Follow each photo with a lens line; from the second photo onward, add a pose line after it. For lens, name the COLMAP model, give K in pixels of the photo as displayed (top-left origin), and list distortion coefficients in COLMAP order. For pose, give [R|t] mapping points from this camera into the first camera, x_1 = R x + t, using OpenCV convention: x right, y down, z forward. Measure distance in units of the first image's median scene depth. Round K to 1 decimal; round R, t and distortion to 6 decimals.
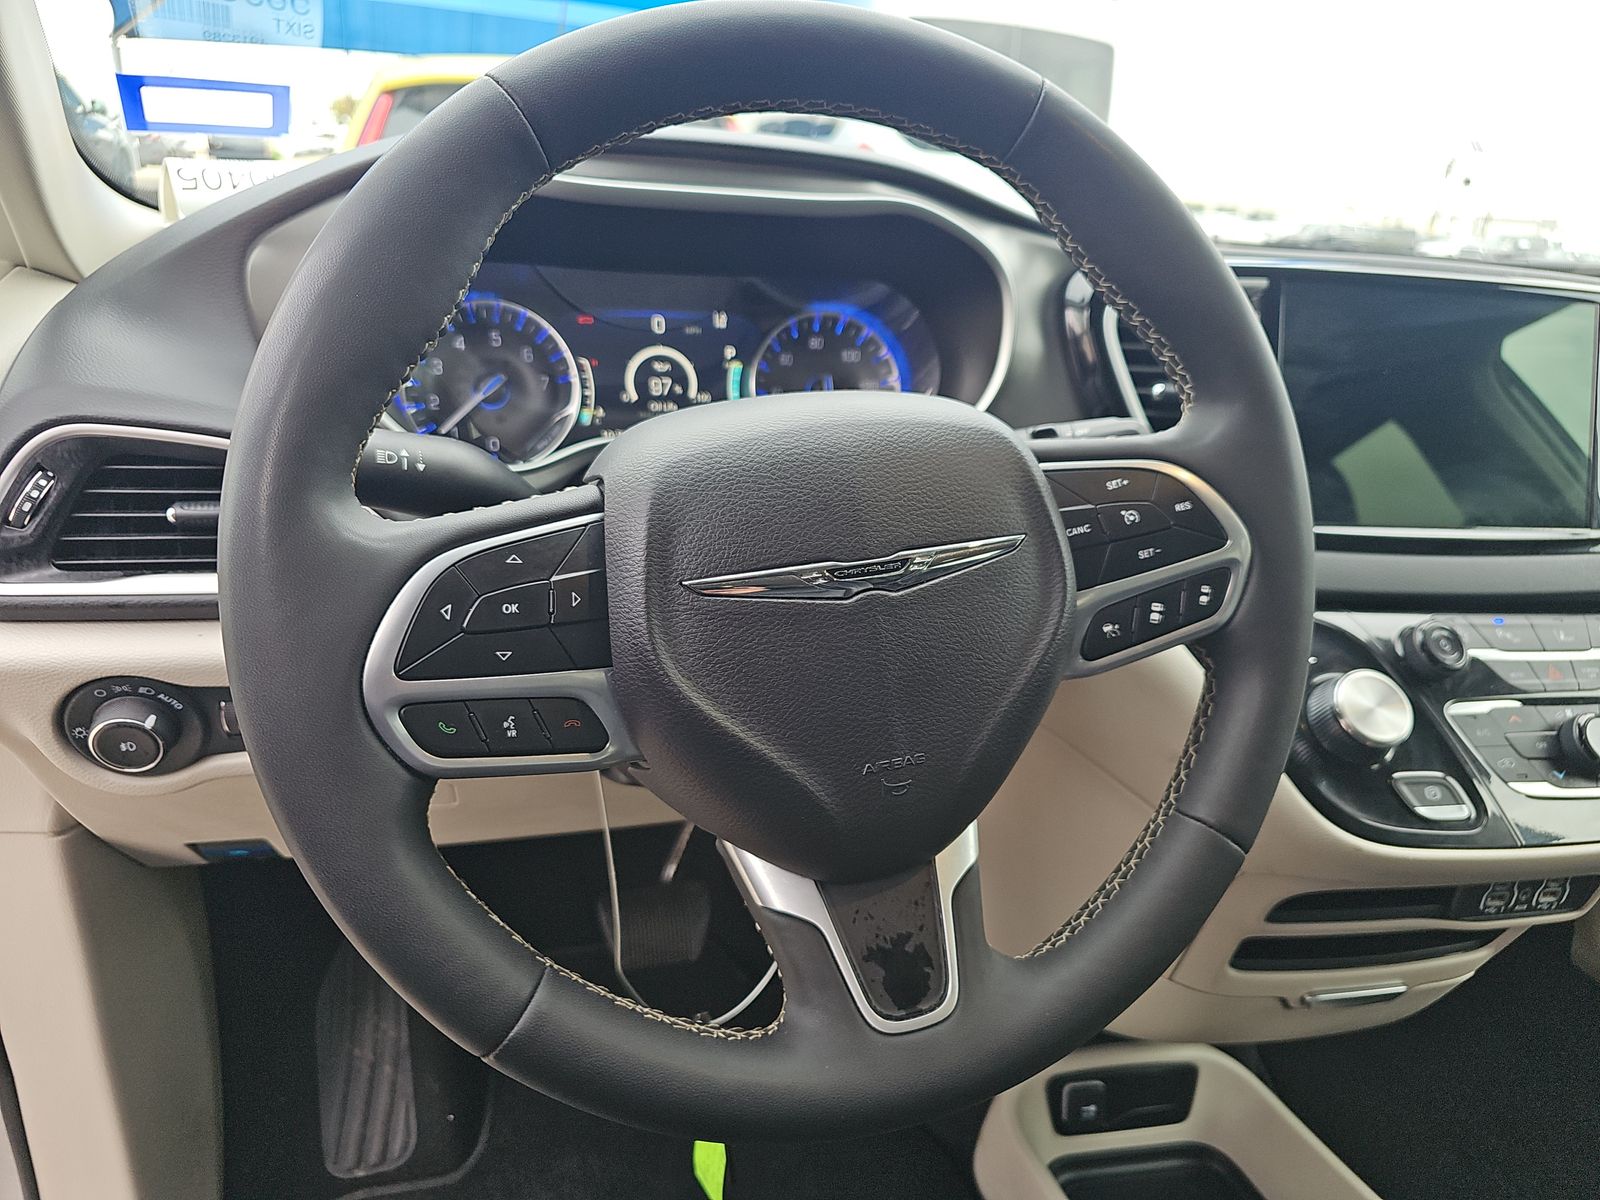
lens RADIAL K [[1039.7, 0, 824.4], [0, 1039.7, 588.9], [0, 0, 1]] dist [0.041791, -0.038108]
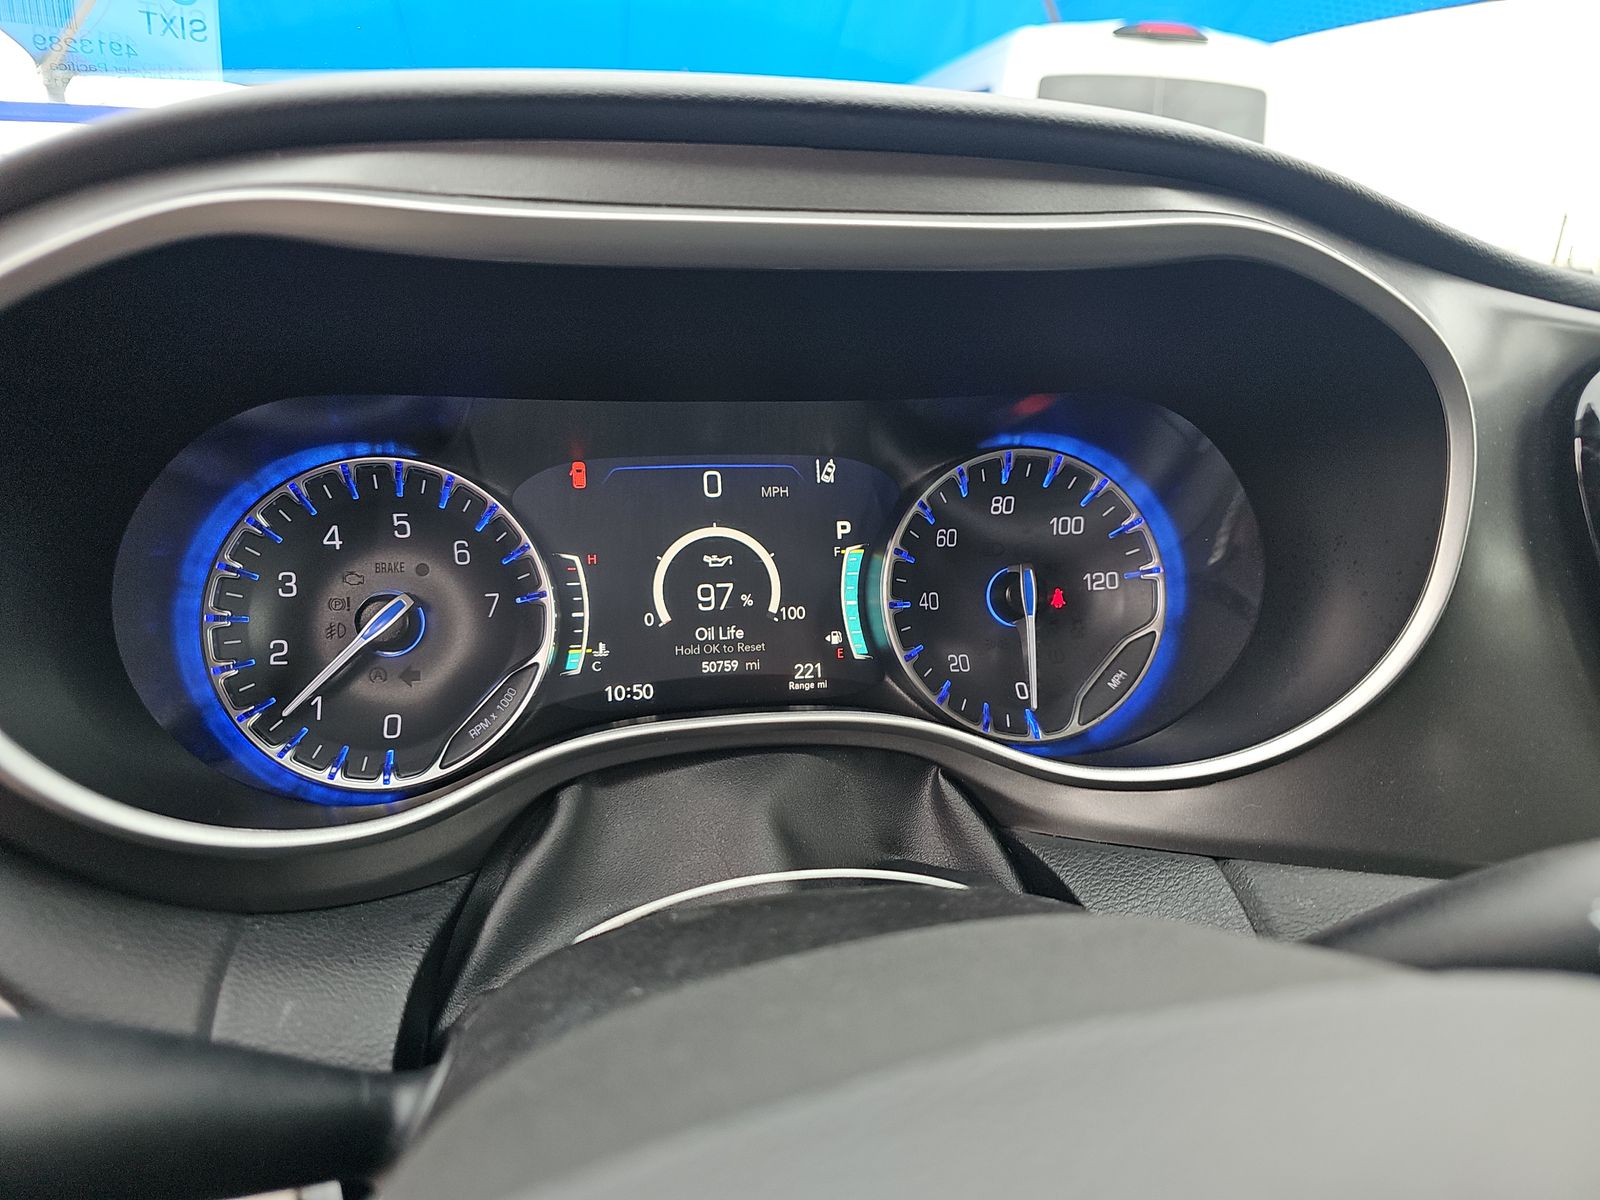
lens RADIAL K [[1039.7, 0, 824.4], [0, 1039.7, 588.9], [0, 0, 1]] dist [0.041791, -0.038108]
pose [[0.992131, -0.004896, -0.125104, -0.036849], [-0.002439, 0.998290, -0.058405, -0.184425], [0.125176, 0.058251, 0.990423, 0.524415]]
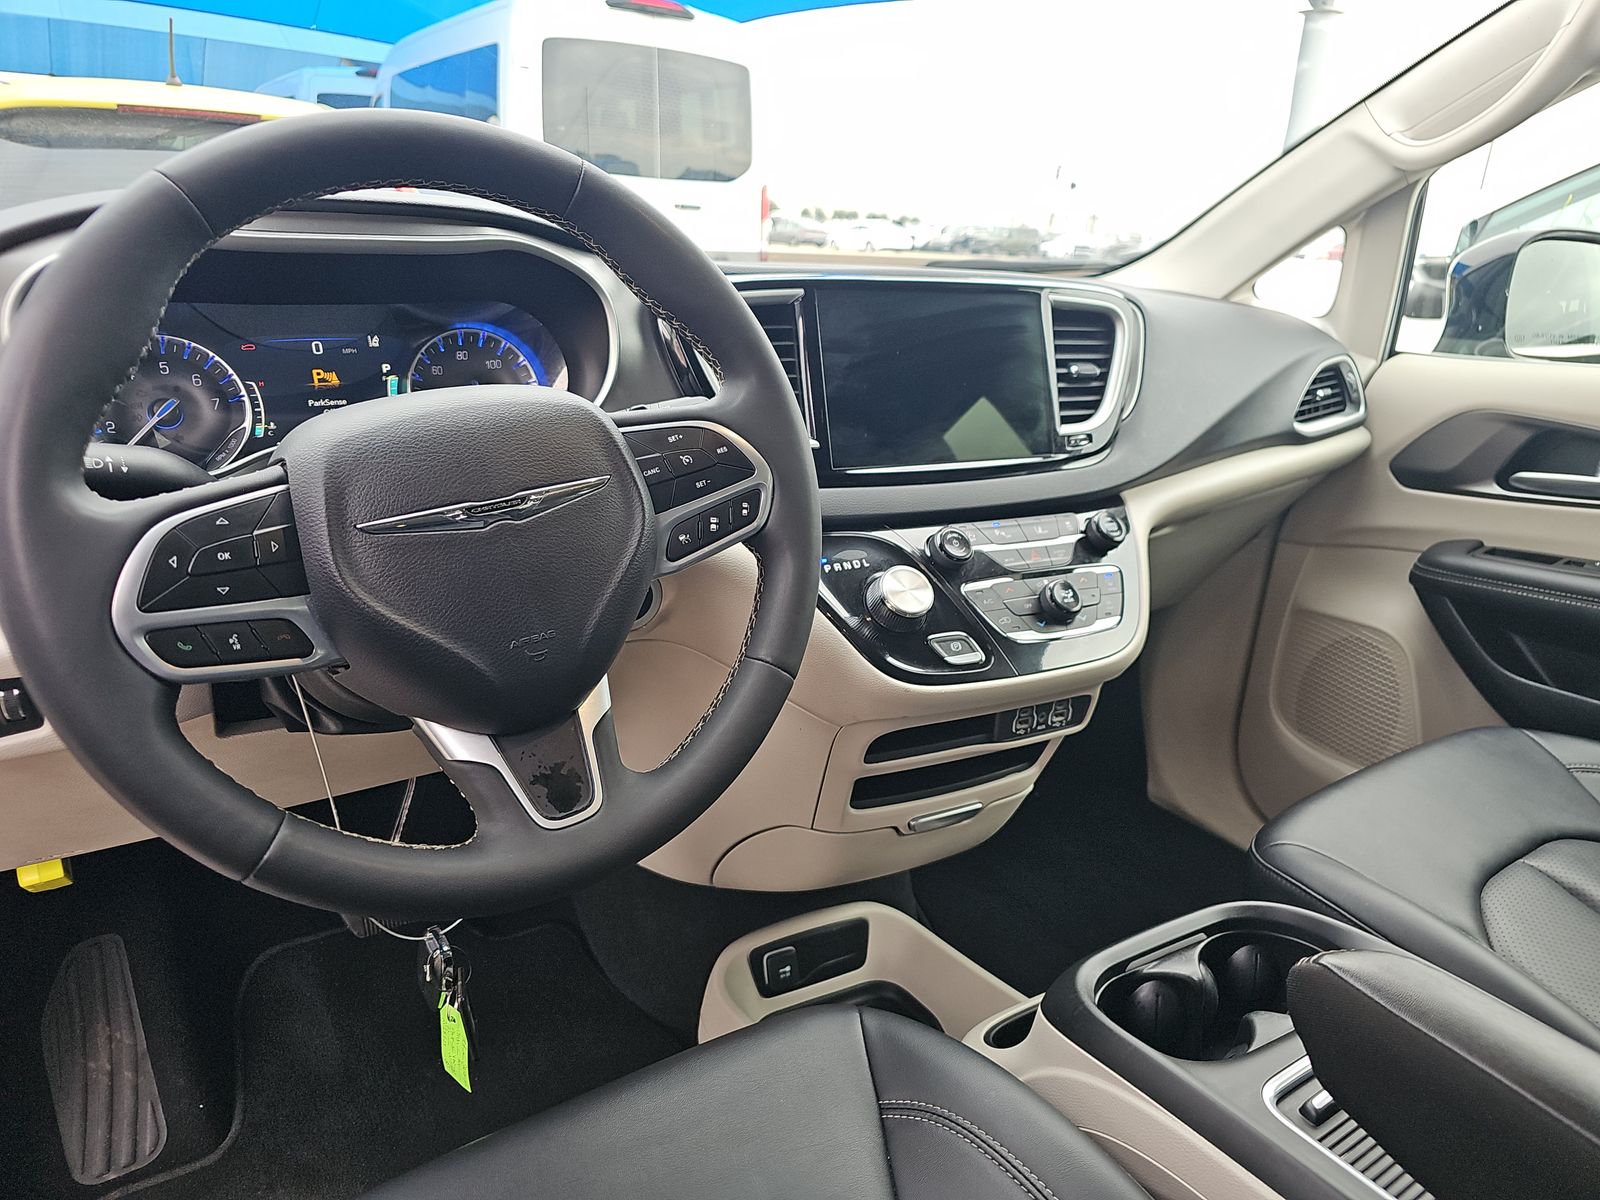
lens RADIAL K [[1039.7, 0, 824.4], [0, 1039.7, 588.9], [0, 0, 1]] dist [0.041791, -0.038108]
pose [[0.958018, -0.120091, 0.260345, 0.053108], [0.122059, 0.992485, 0.008655, 0.083319], [-0.259427, 0.023486, 0.965477, -0.310260]]
